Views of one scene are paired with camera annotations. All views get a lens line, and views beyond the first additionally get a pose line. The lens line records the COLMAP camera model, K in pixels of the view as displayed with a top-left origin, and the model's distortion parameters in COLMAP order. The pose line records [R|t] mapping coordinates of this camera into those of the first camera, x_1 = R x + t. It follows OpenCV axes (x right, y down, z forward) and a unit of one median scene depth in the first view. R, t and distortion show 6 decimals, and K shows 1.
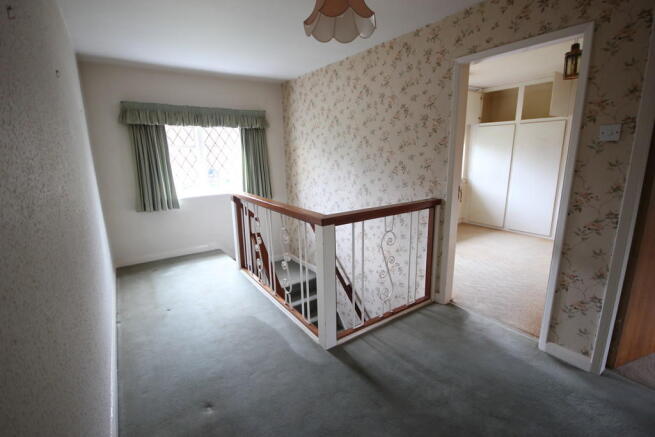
lens RADIAL K [[312.3, 0, 327.5], [0, 312.3, 218.5], [0, 0, 1]] dist [0.064374, -0.000247]
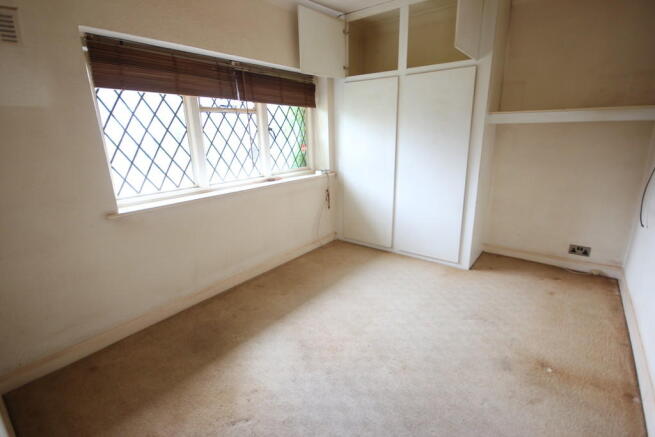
lens RADIAL K [[312.3, 0, 327.5], [0, 312.3, 218.5], [0, 0, 1]] dist [0.064374, -0.000247]
pose [[0.953149, -0.095815, 0.286926, 0.258810], [0.075944, 0.993928, 0.079627, -0.089480], [-0.292813, -0.054106, 0.954638, 0.449854]]
